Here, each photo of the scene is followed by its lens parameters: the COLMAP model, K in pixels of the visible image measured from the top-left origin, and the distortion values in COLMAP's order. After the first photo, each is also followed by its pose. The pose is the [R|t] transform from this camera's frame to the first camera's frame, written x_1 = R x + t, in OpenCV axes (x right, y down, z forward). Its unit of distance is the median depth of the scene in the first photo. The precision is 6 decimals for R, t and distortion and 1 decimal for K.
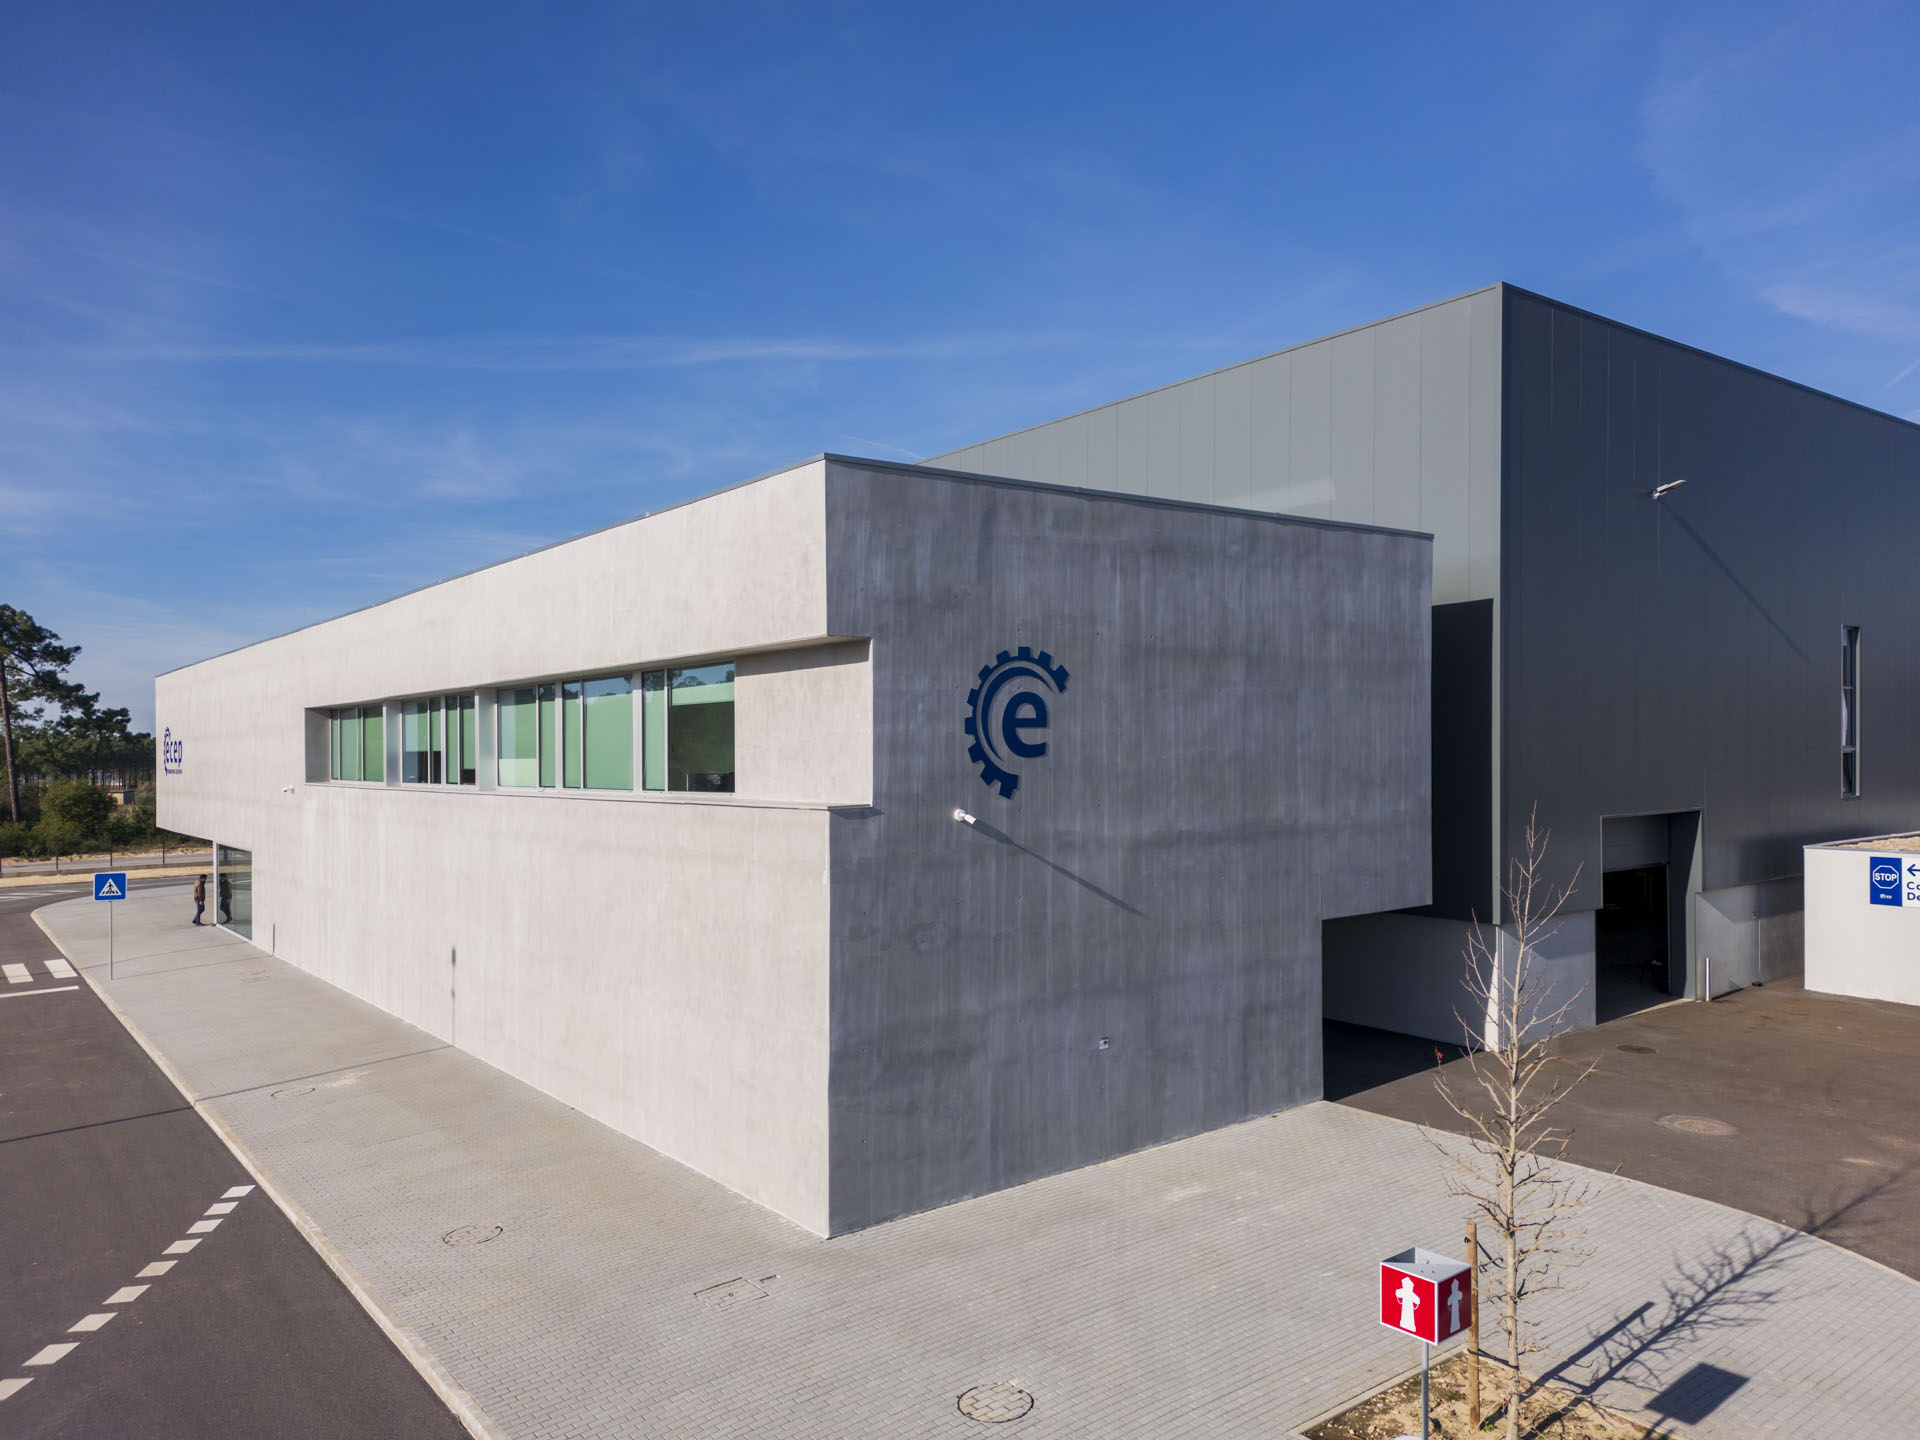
lens RADIAL K [[1341.8, 0, 990.1], [0, 1341.8, 772.2], [0, 0, 1]] dist [0.057632, -0.046578]
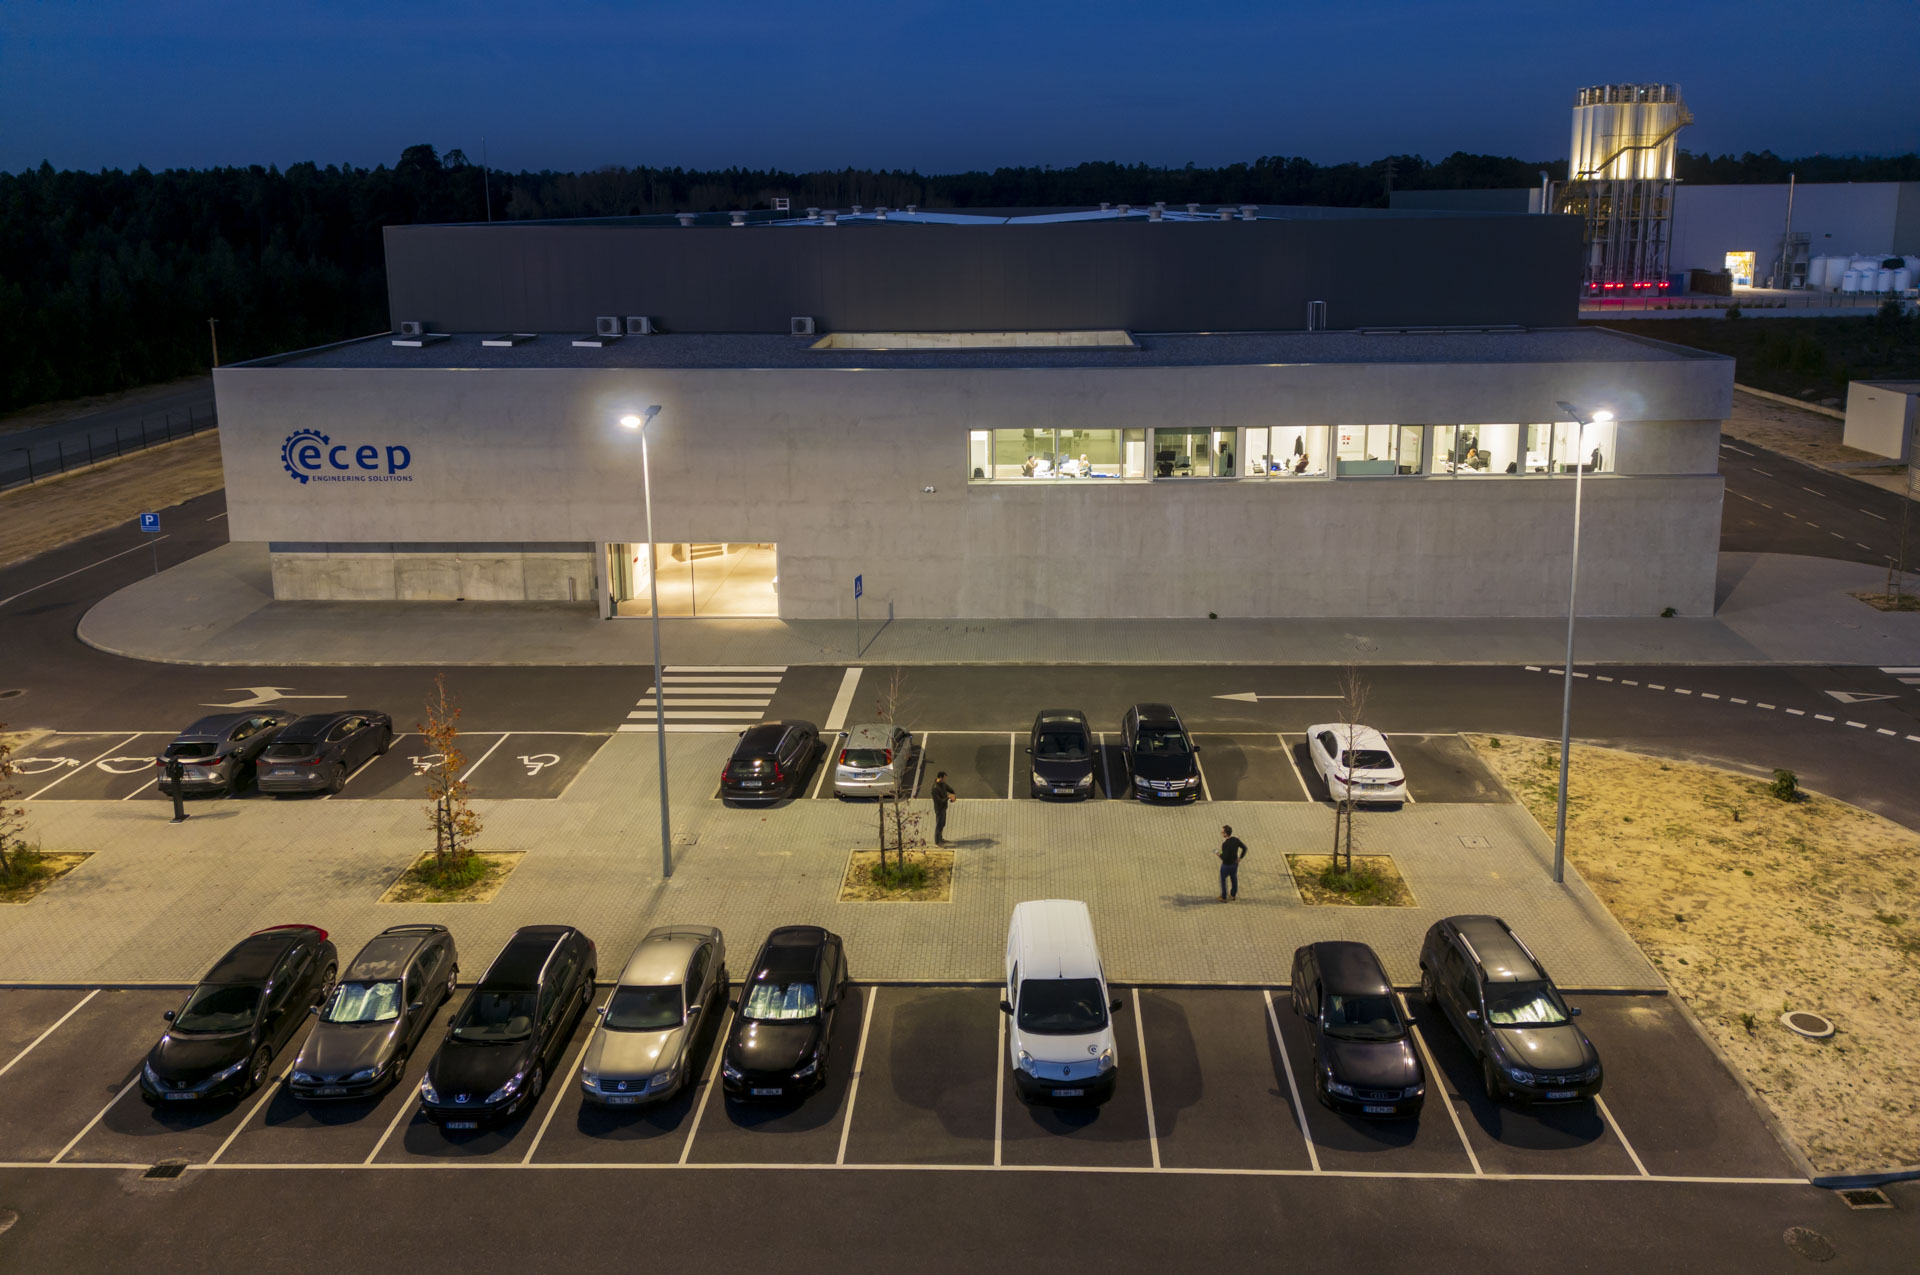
lens RADIAL K [[1413.3, 0, 990.6], [0, 1413.3, 488.6], [0, 0, 1]] dist [0.032862, -0.009091]
pose [[0.642889, -0.143834, 0.752333, -3.003859], [0.014473, 0.984316, 0.175818, -0.448548], [-0.765822, -0.102143, 0.634888, 0.197008]]
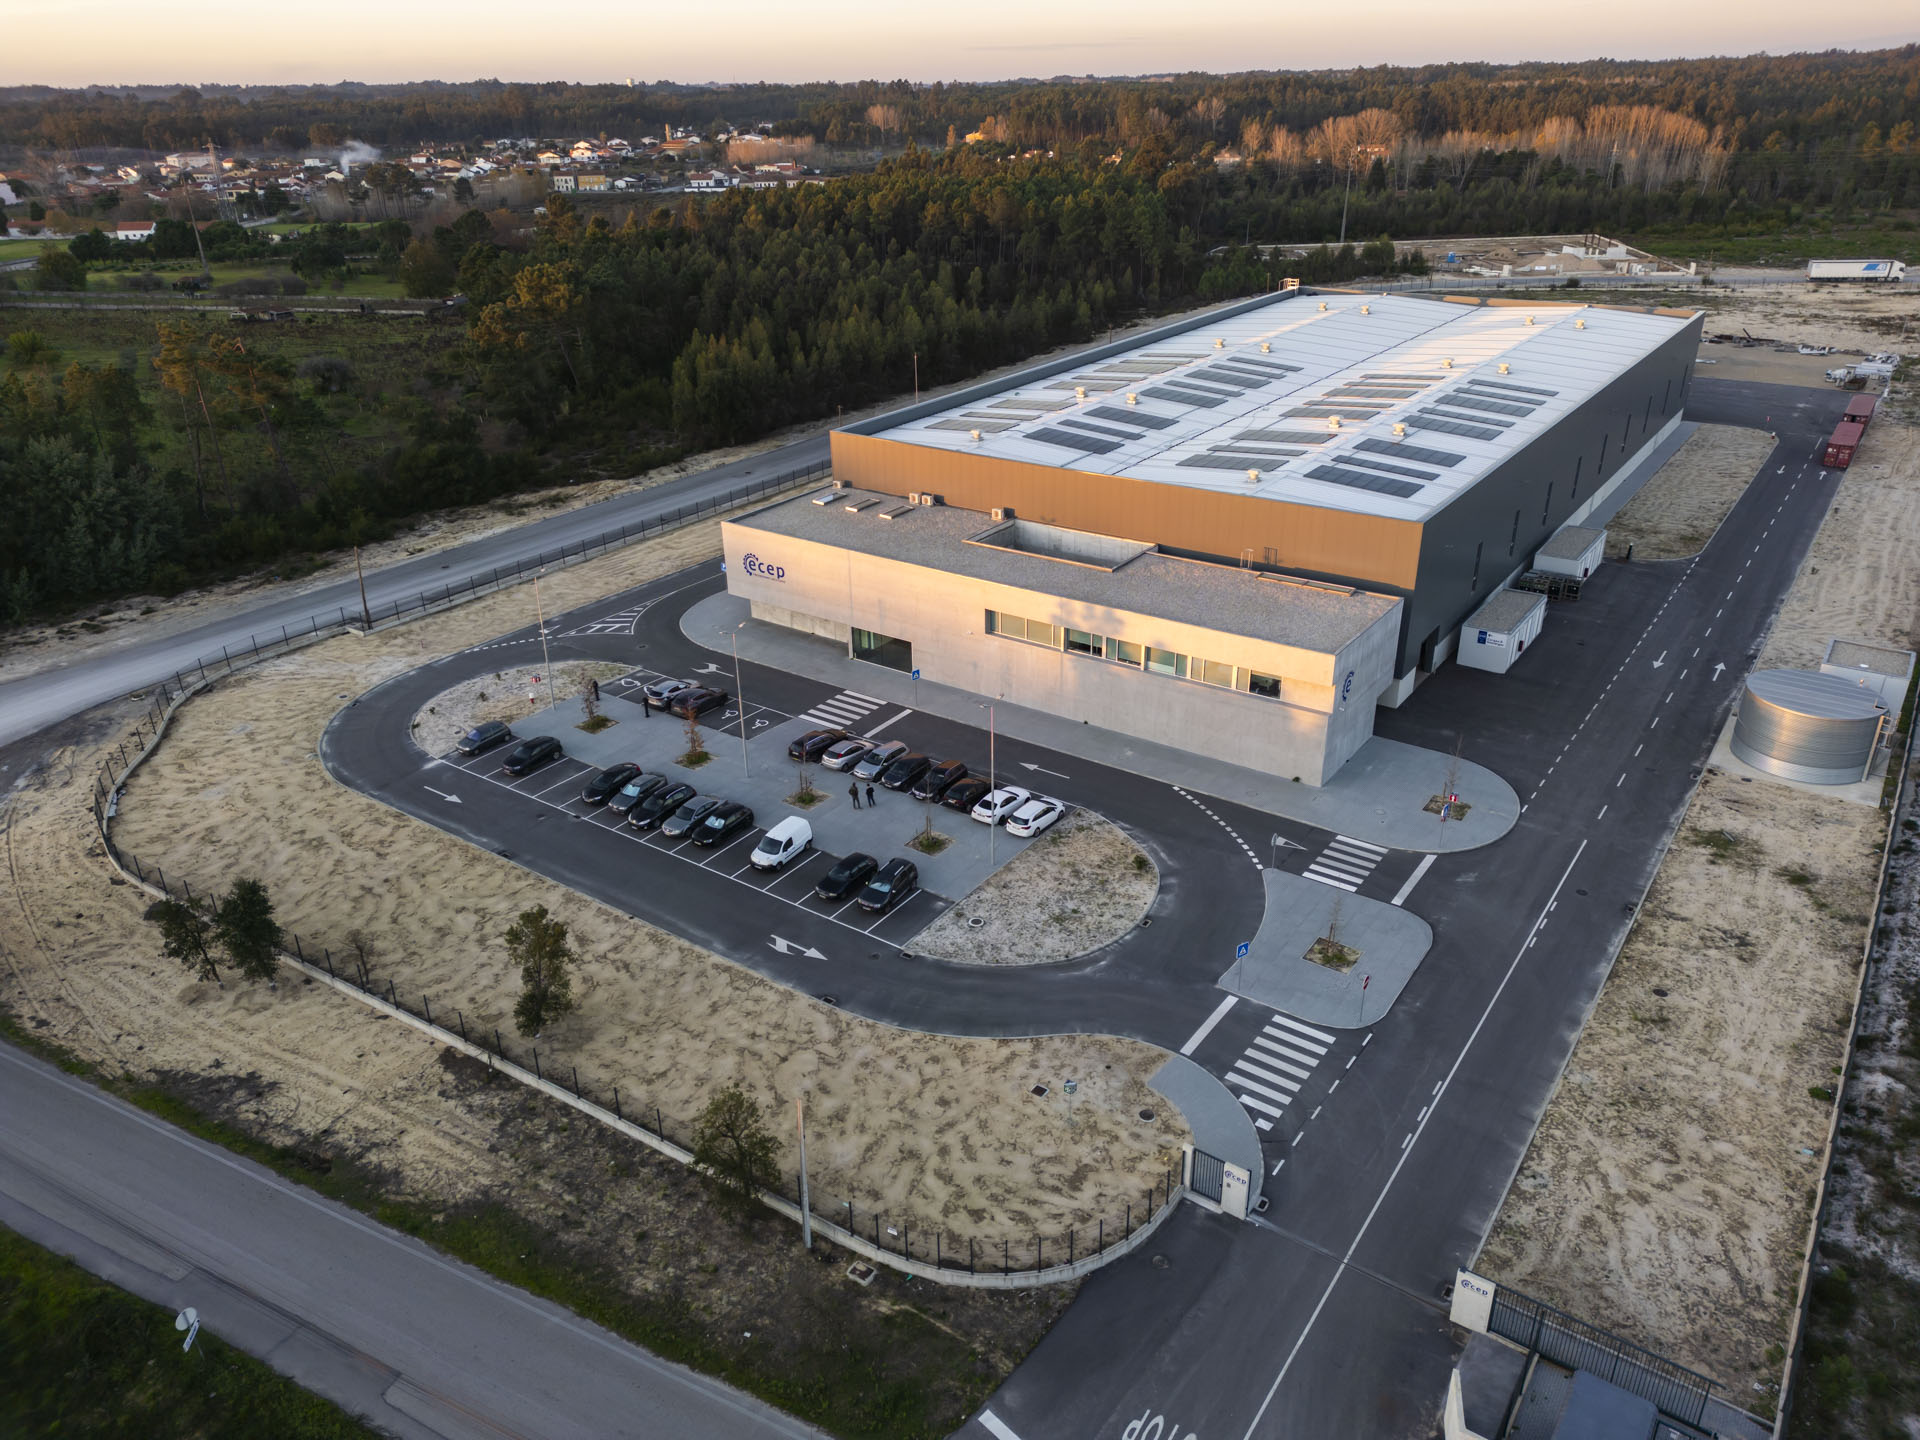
lens RADIAL K [[1341.8, 0, 968.2], [0, 1341.8, 726.8], [0, 0, 1]] dist [0.057632, -0.046578]
pose [[0.961083, -0.119751, 0.248958, -2.430743], [0.007240, 0.911776, 0.410624, -1.845106], [-0.276167, -0.392842, 0.877159, -2.869363]]
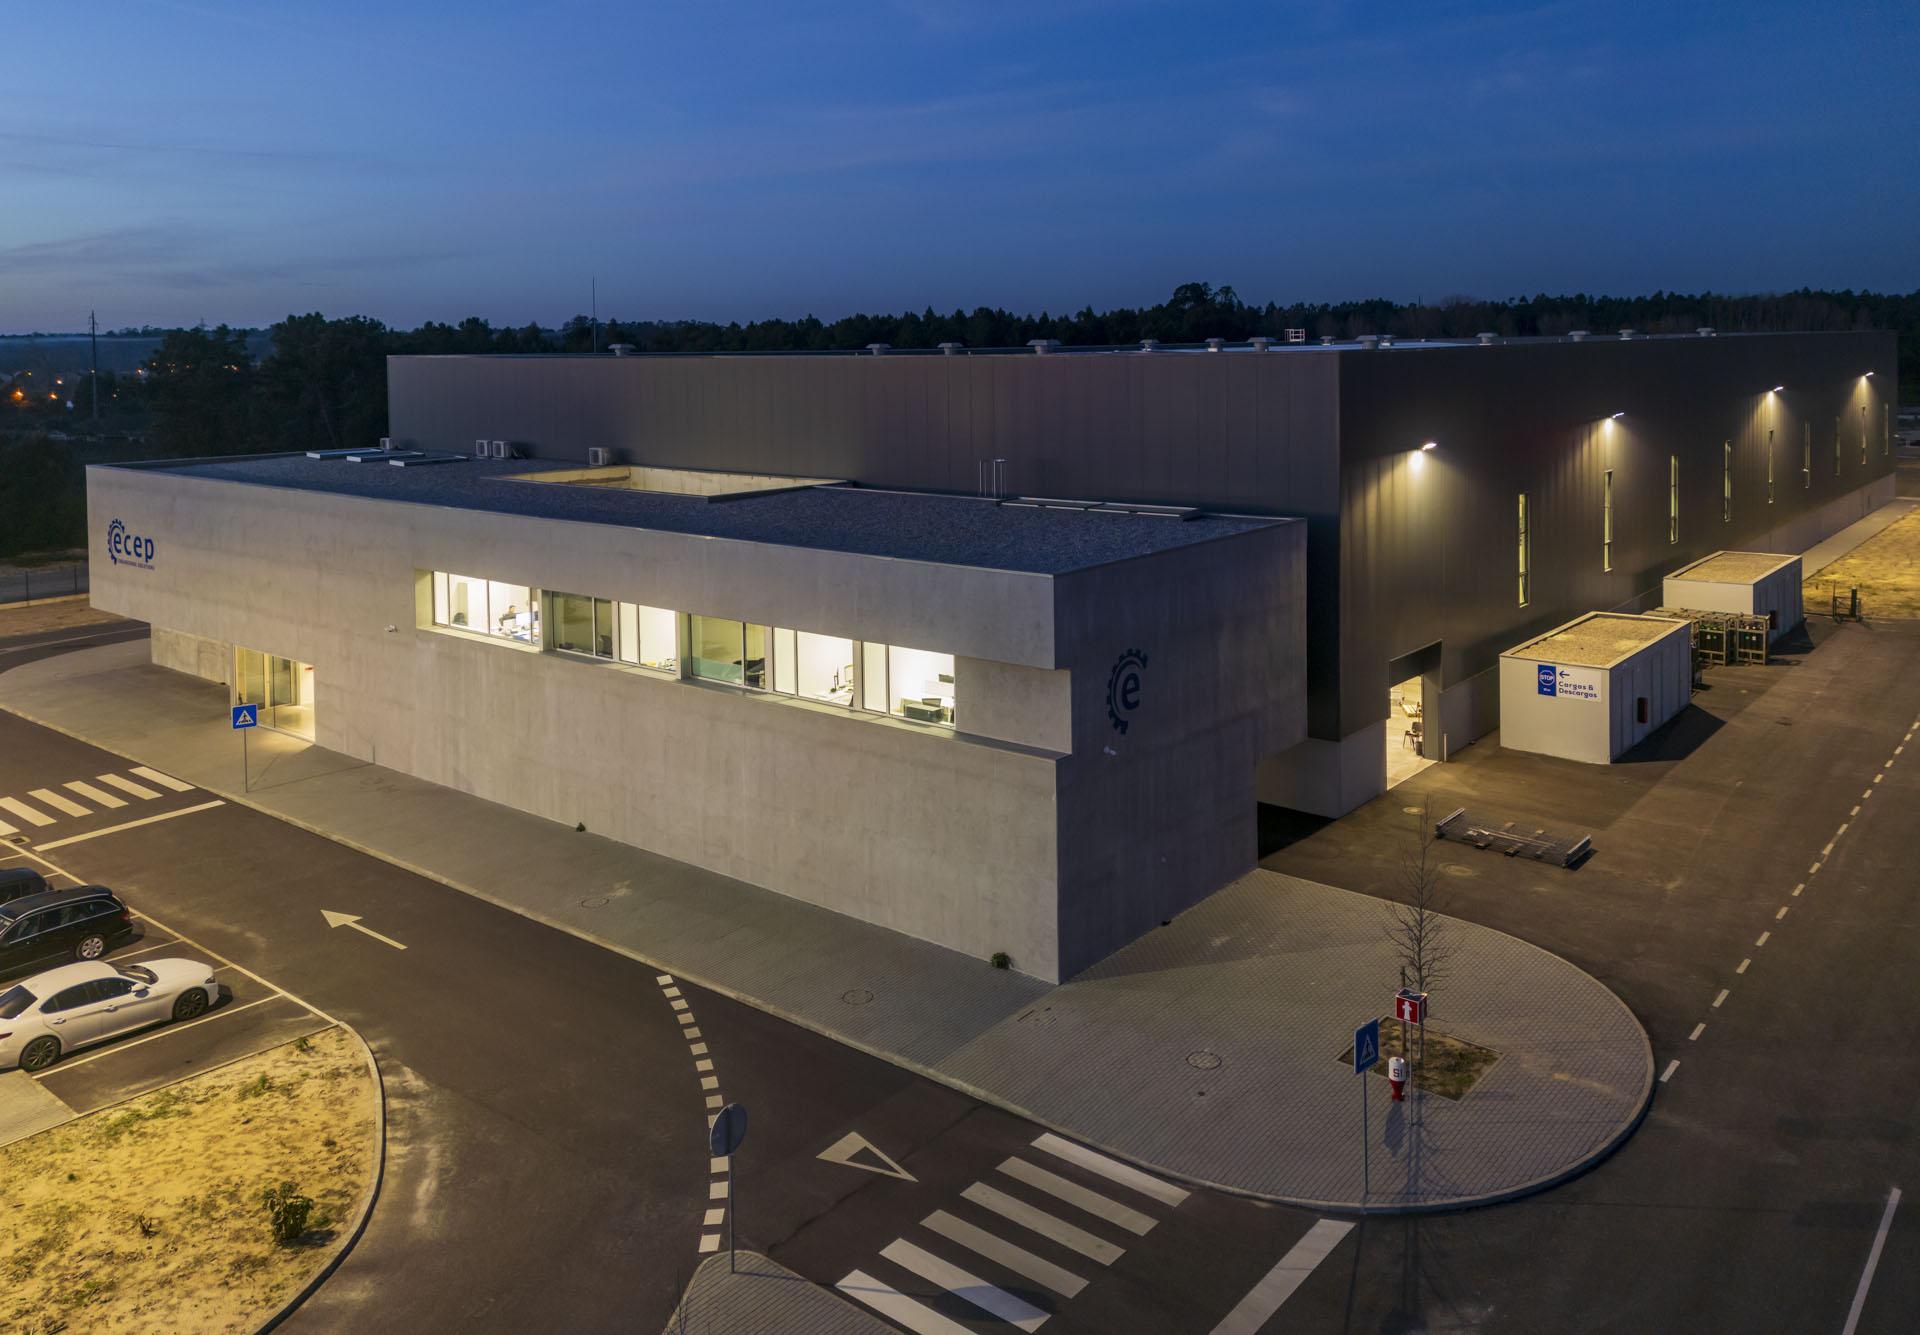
lens RADIAL K [[1485.2, 0, 985.1], [0, 1485.2, 418.2], [0, 0, 1]] dist [0.024898, 0.006633]
pose [[0.975802, -0.002391, 0.218643, -0.575754], [-0.003978, 0.999581, 0.028685, -0.440183], [-0.218620, -0.028861, 0.975383, -0.865822]]
